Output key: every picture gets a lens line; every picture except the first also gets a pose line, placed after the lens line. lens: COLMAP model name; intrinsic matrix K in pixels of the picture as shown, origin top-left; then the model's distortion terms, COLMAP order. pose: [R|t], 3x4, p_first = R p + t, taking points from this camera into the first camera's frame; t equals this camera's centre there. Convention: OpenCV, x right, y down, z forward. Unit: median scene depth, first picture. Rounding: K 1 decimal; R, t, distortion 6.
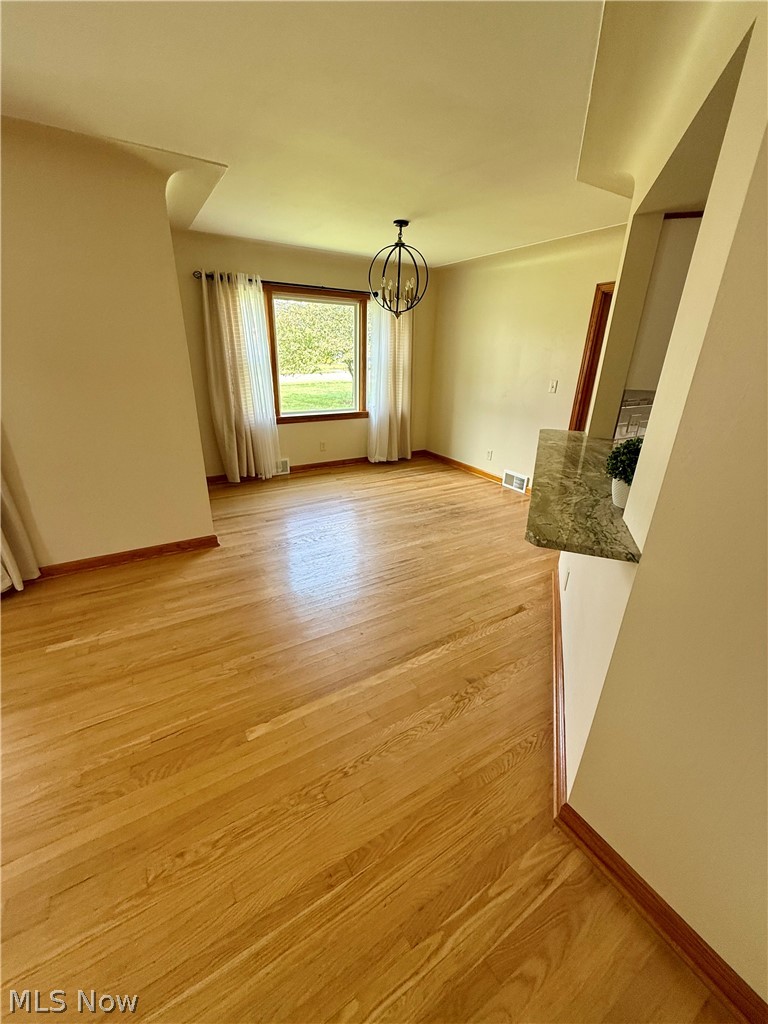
lens RADIAL K [[407.3, 0, 384.7], [0, 407.3, 509.0], [0, 0, 1]] dist [-0.001571, -0.000157]
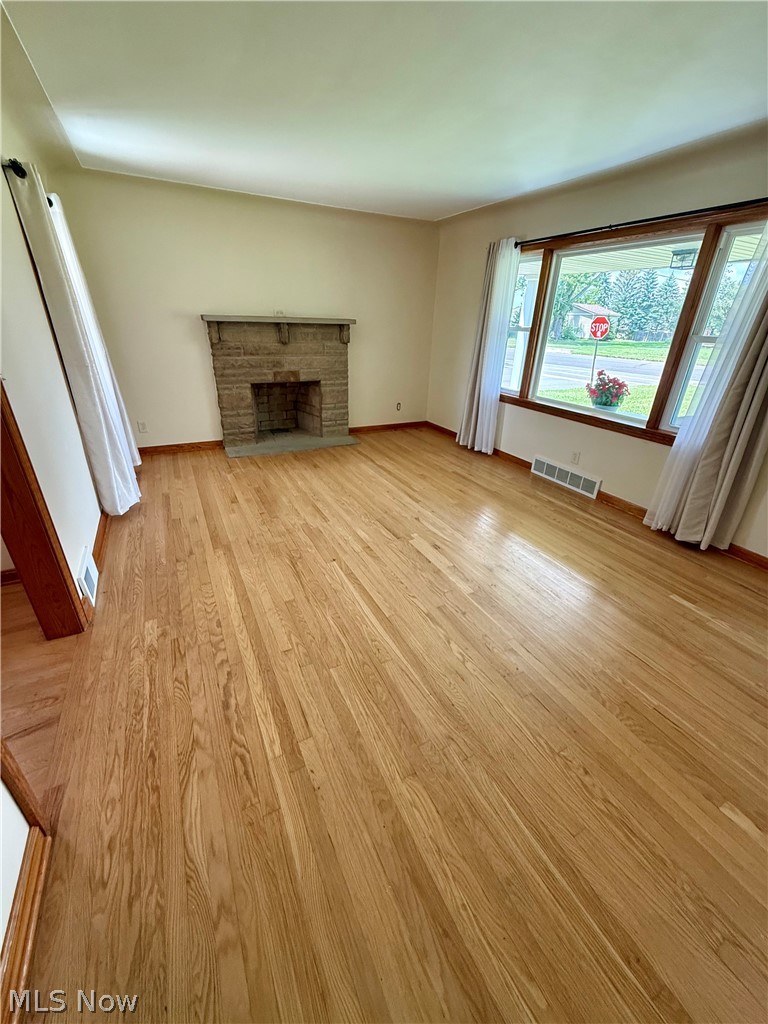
lens RADIAL K [[407.3, 0, 381.6], [0, 407.3, 507.1], [0, 0, 1]] dist [-0.001571, -0.000157]
pose [[-0.074519, 0.401947, -0.912626, 0.185856], [-0.390150, 0.830470, 0.397620, 0.002588], [0.917731, 0.385691, 0.094934, 0.050845]]
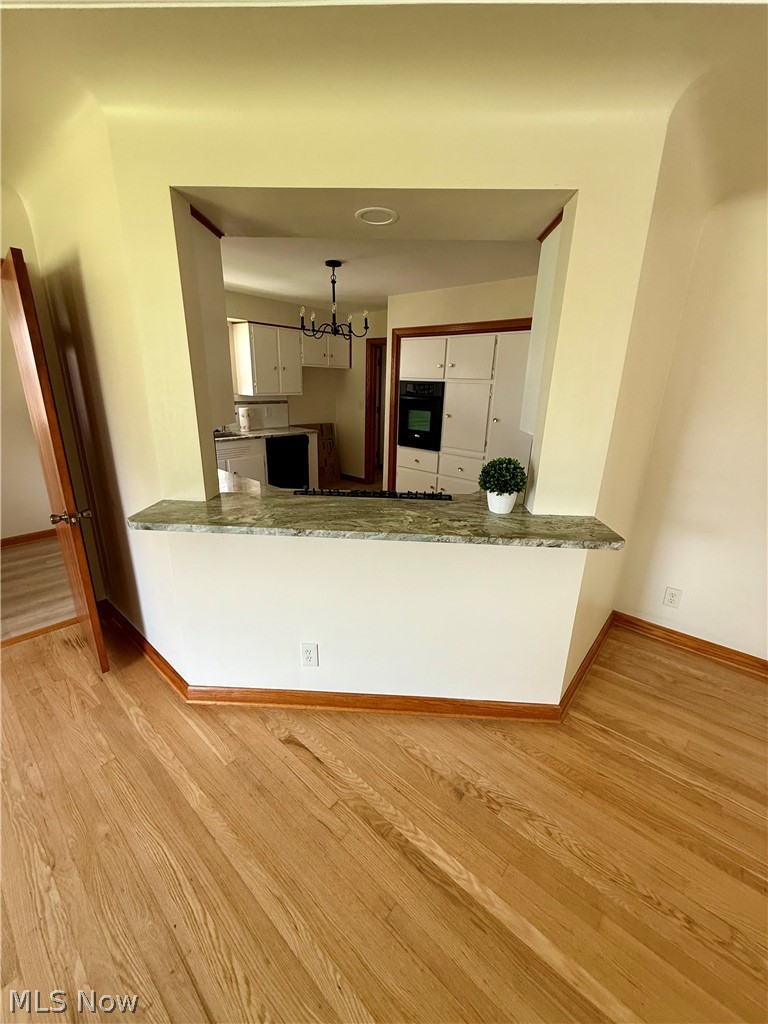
lens RADIAL K [[407.3, 0, 384.9], [0, 407.3, 507.4], [0, 0, 1]] dist [-0.001571, -0.000157]
pose [[-0.311481, -0.322194, 0.893963, -0.283960], [0.317445, 0.851437, 0.417473, -0.448788], [-0.895661, 0.413819, -0.162928, 1.040657]]
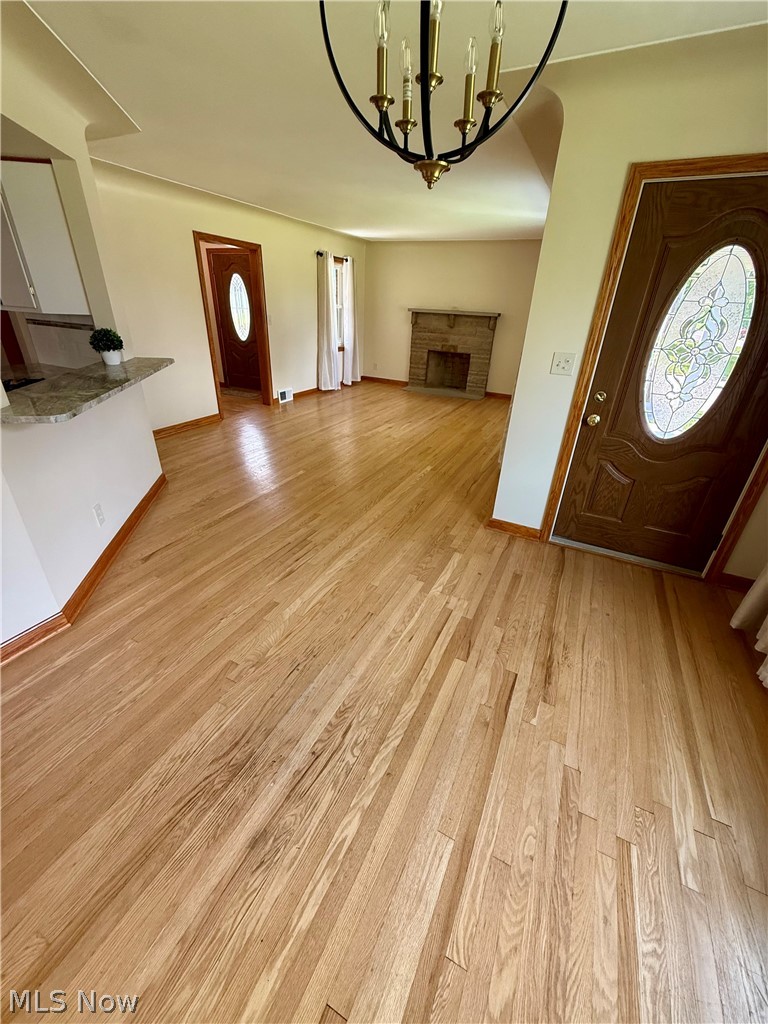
lens RADIAL K [[407.3, 0, 380.8], [0, 407.3, 504.2], [0, 0, 1]] dist [-0.001571, -0.000157]
pose [[-0.847922, 0.180161, -0.498568, 0.418870], [-0.250284, 0.693011, 0.676087, -0.855508], [0.467317, 0.698053, -0.542528, 2.225213]]
